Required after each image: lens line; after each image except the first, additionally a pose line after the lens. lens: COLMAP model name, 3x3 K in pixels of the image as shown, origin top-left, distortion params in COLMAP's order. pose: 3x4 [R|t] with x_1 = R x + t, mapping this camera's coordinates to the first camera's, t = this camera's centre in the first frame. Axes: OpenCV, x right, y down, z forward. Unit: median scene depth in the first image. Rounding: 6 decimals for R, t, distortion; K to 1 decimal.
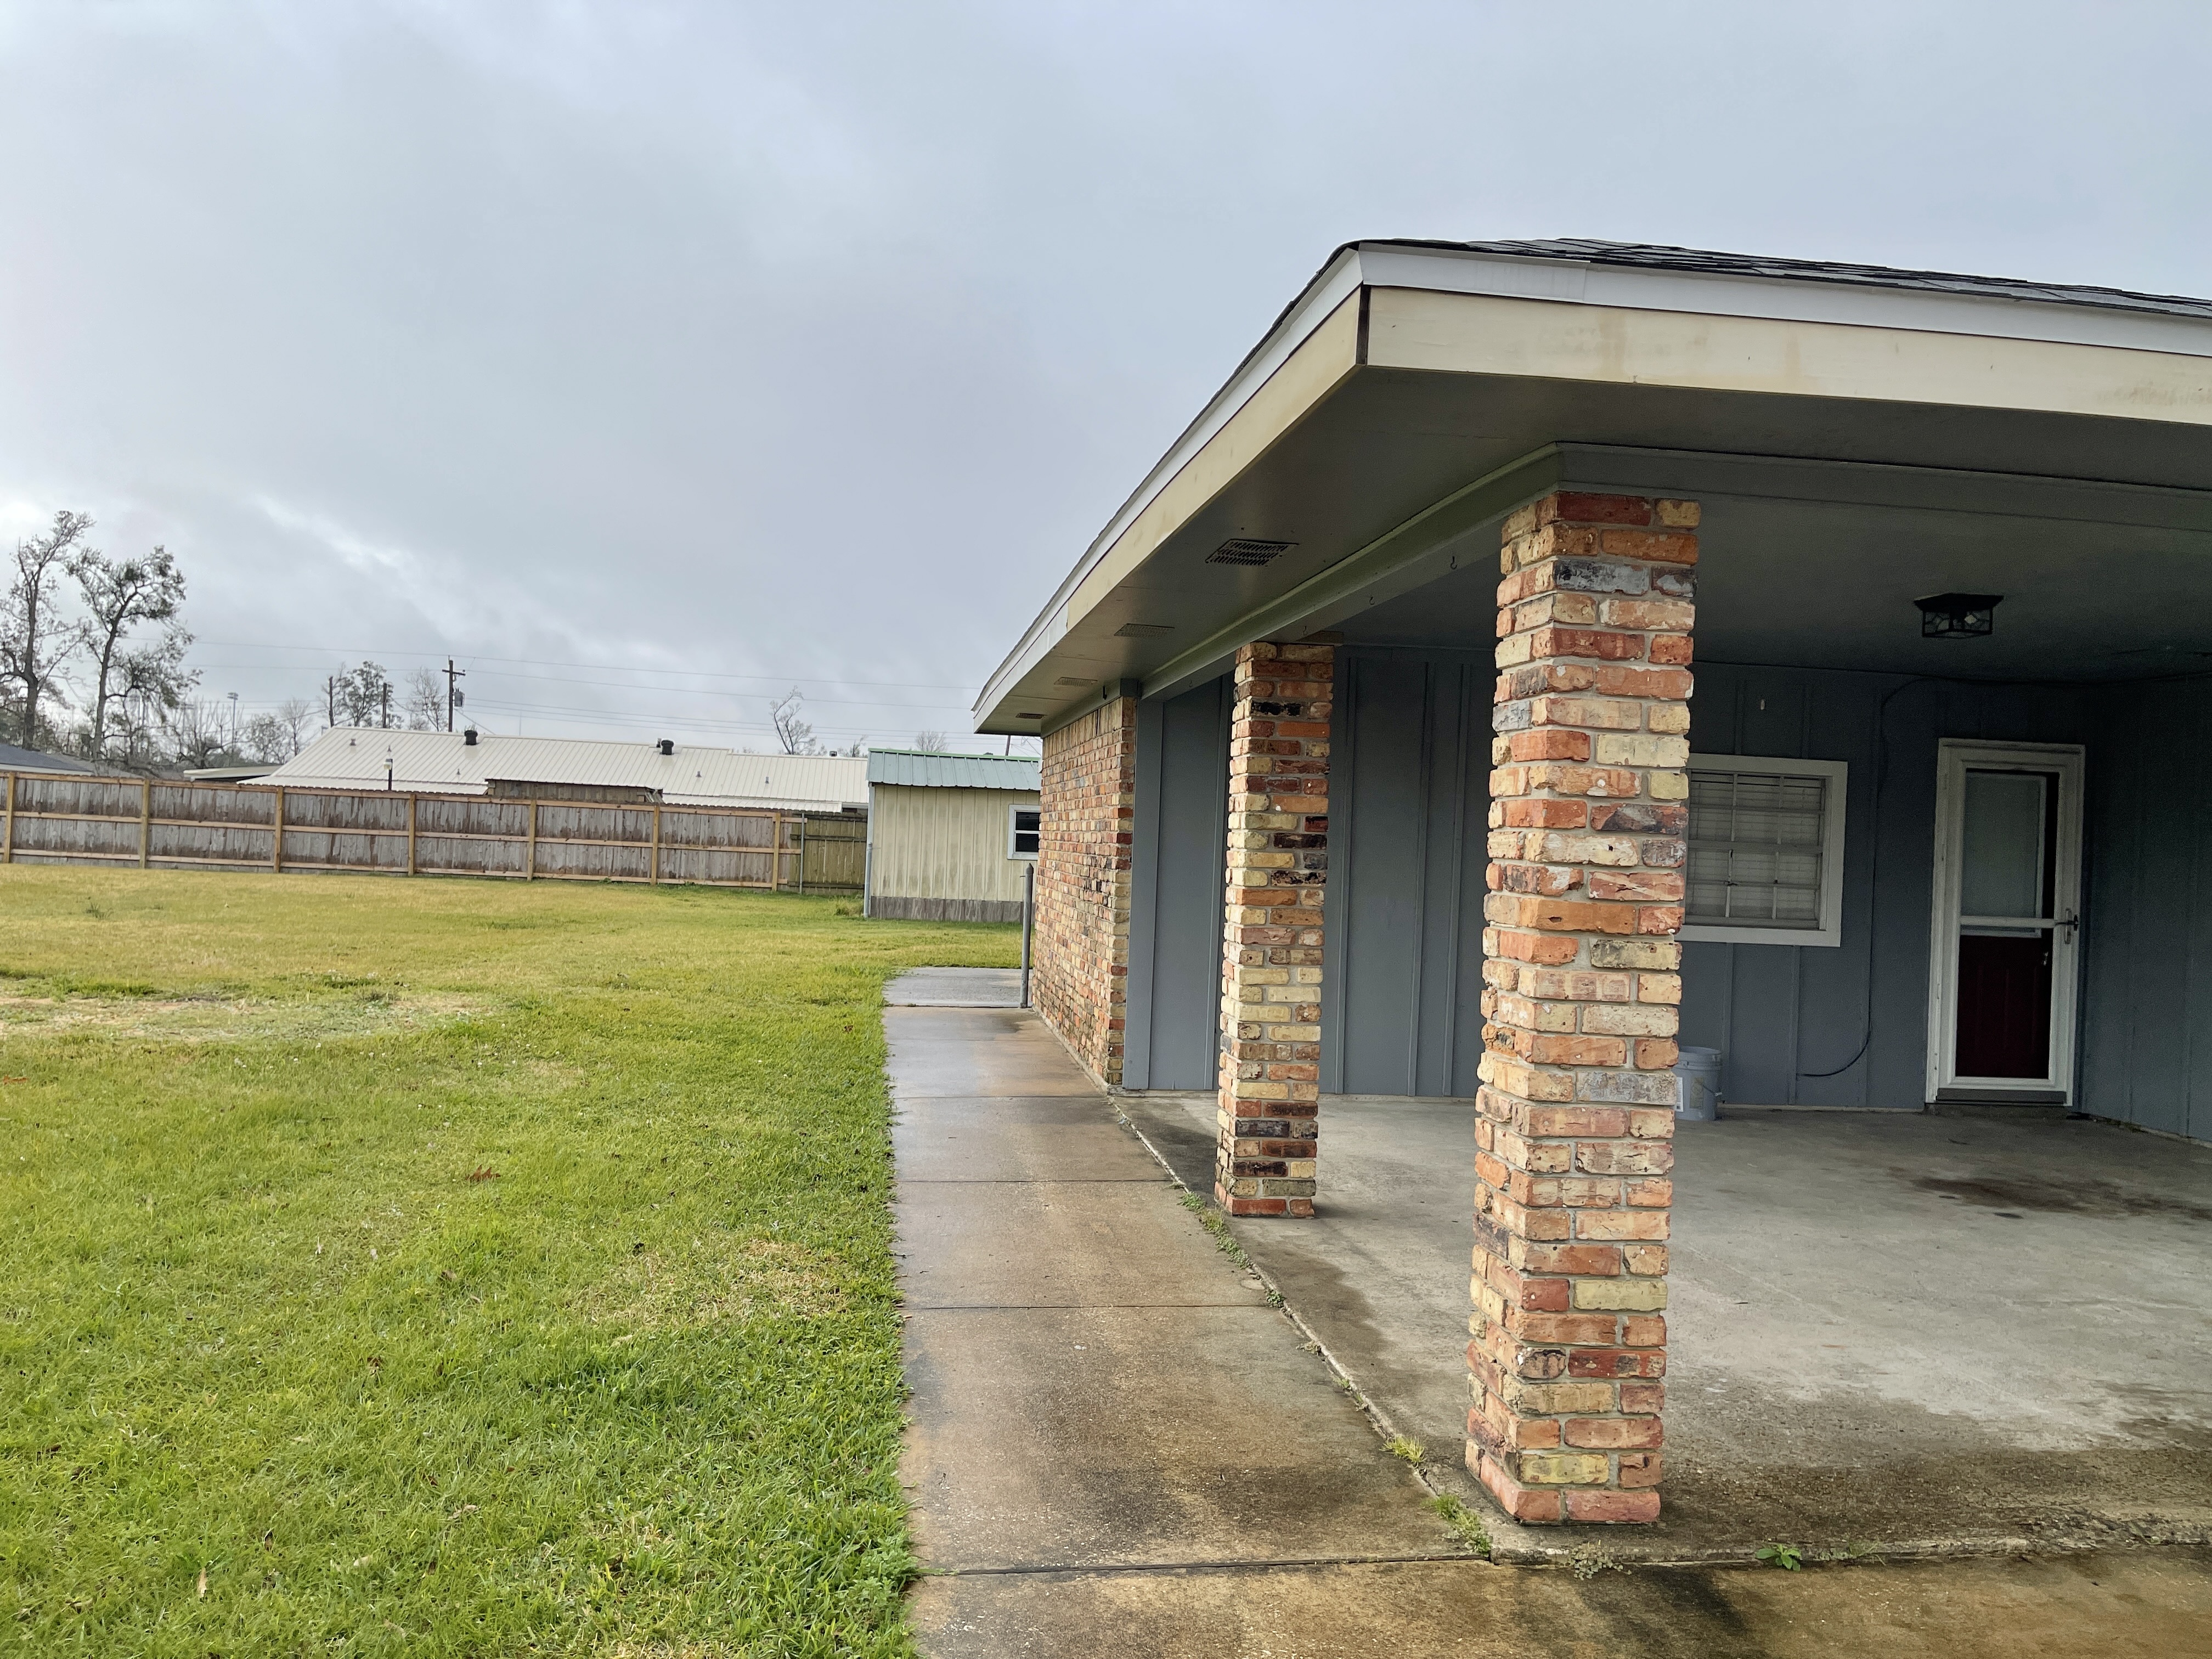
lens RADIAL K [[1656.9, 0, 1107.1], [0, 1656.9, 827.4], [0, 0, 1]] dist [0.005676, 0.001064]
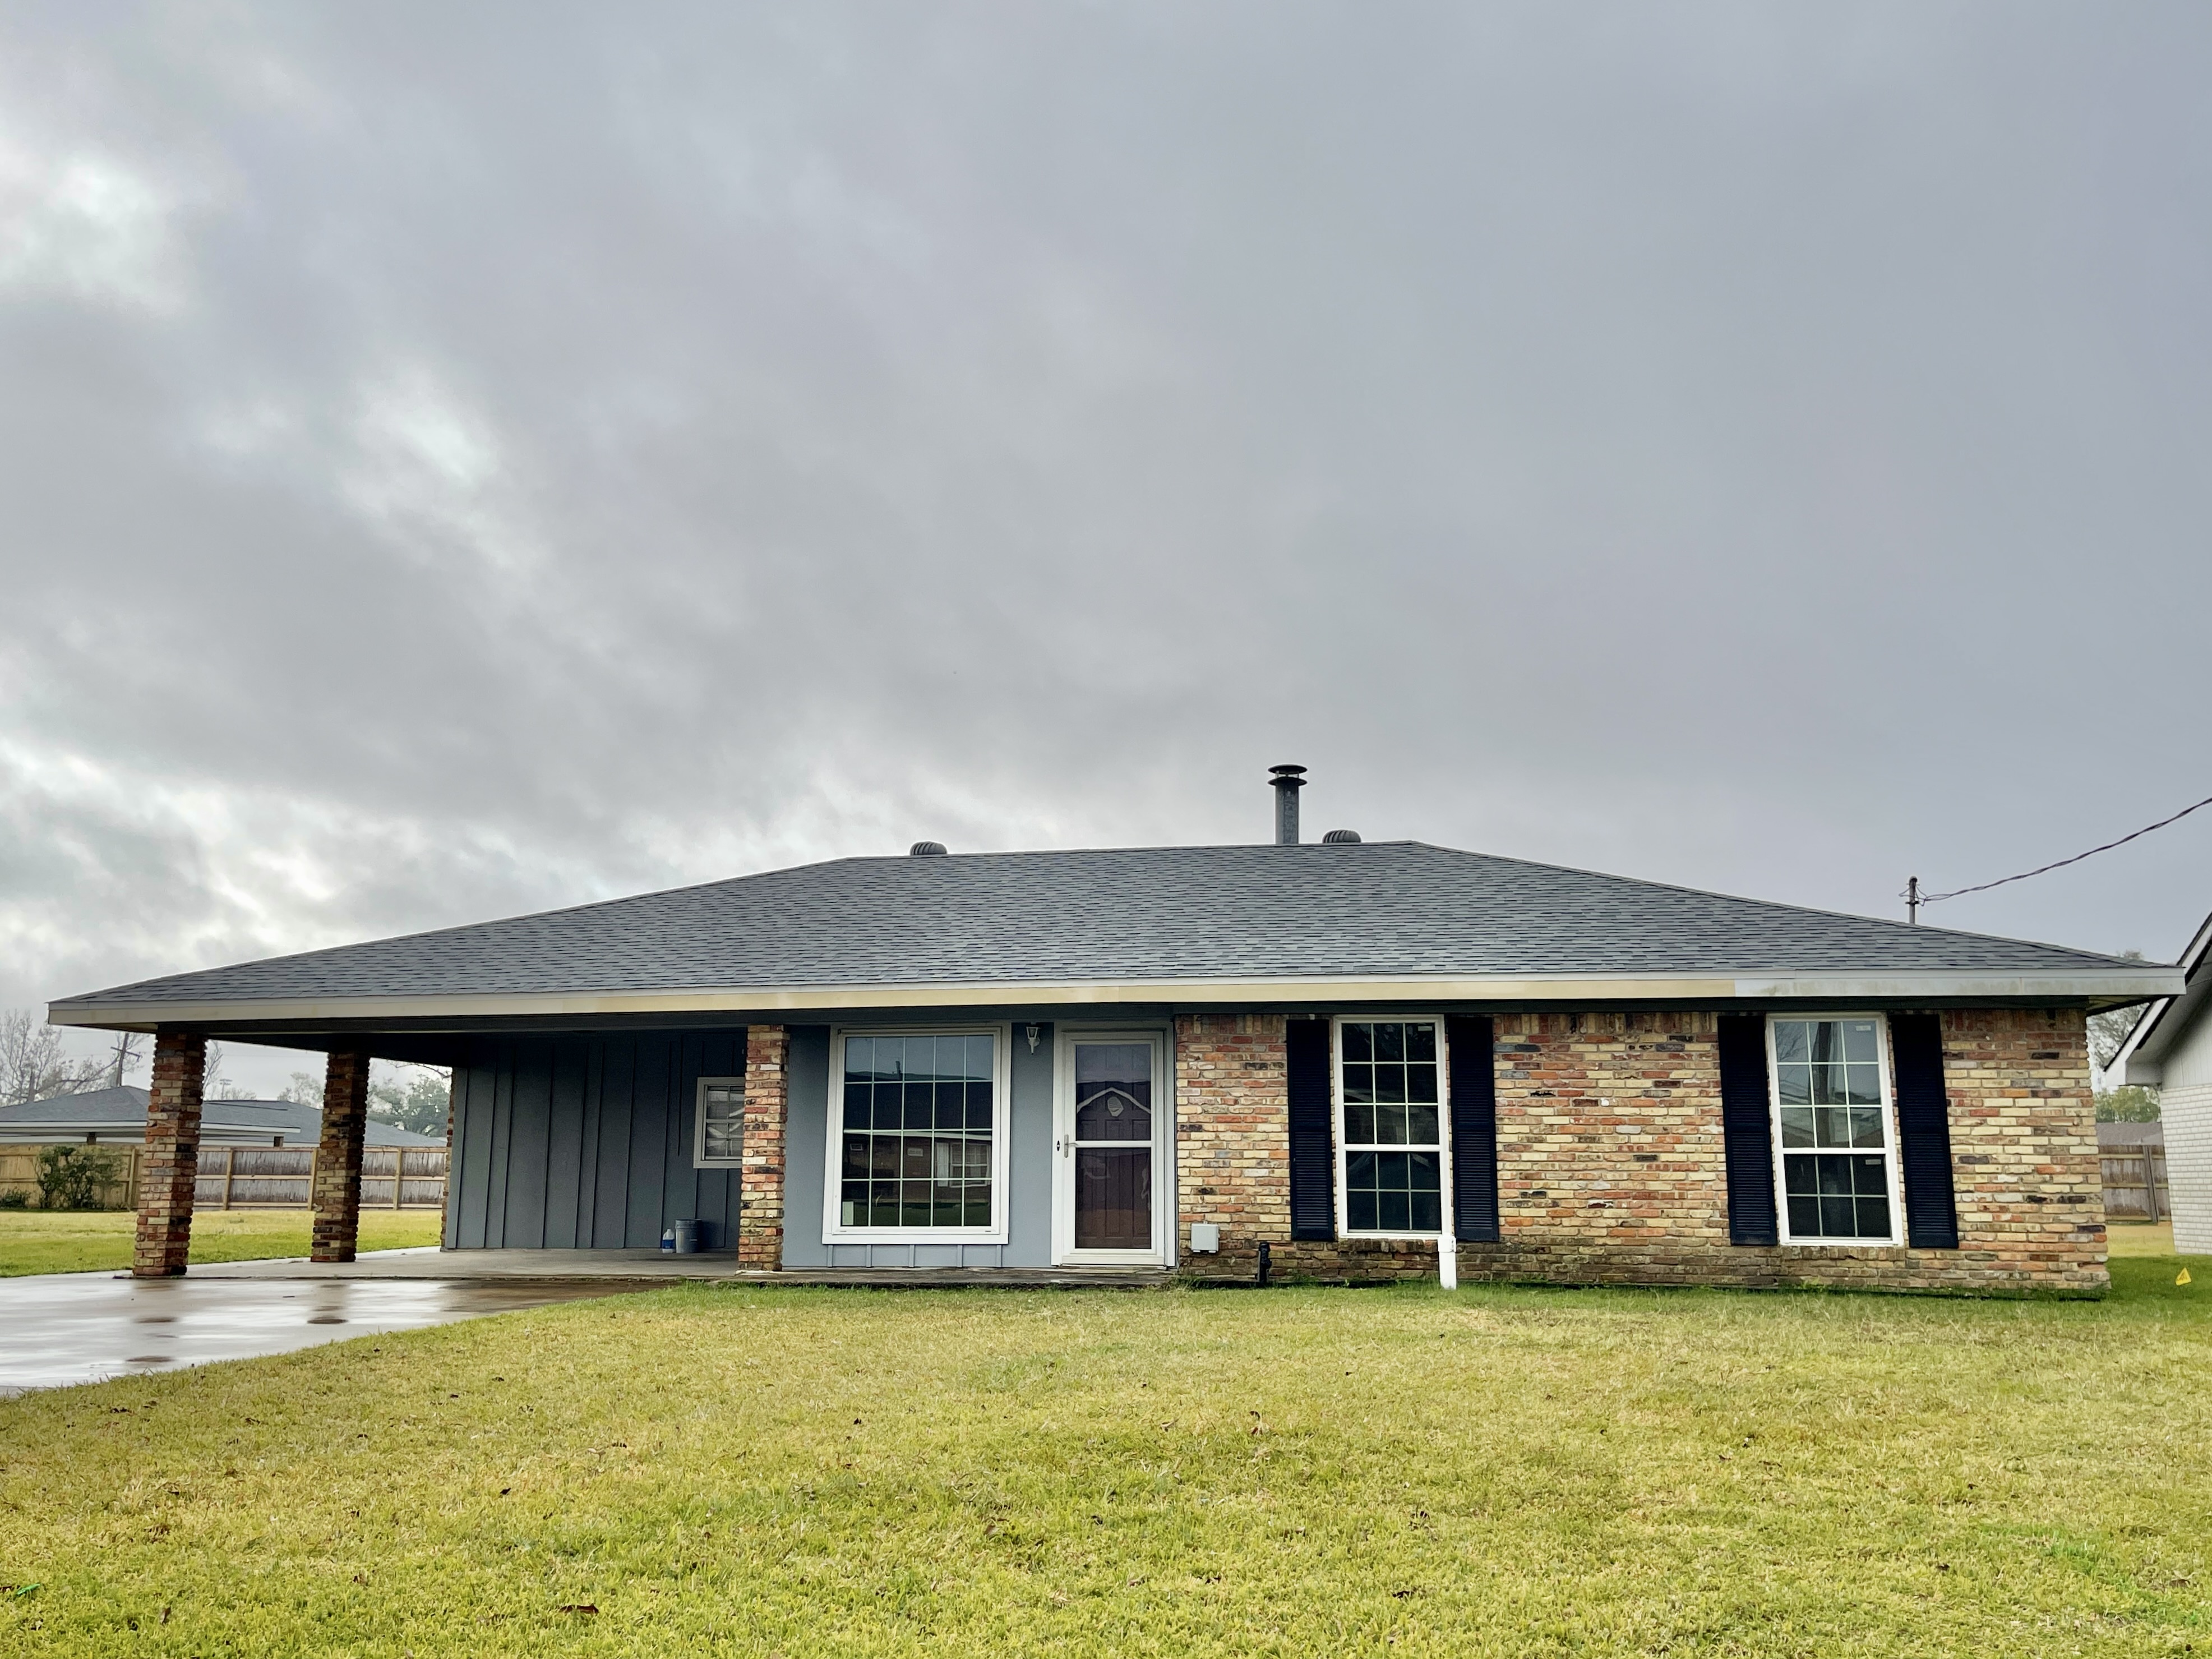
lens RADIAL K [[1831.5, 0, 1105.0], [0, 1831.5, 830.5], [0, 0, 1]] dist [-0.006285, -0.001871]
pose [[0.957615, -0.101117, -0.269720, 2.228706], [0.049683, 0.980309, -0.191117, 0.175783], [0.283734, 0.169616, 0.943782, -1.621599]]
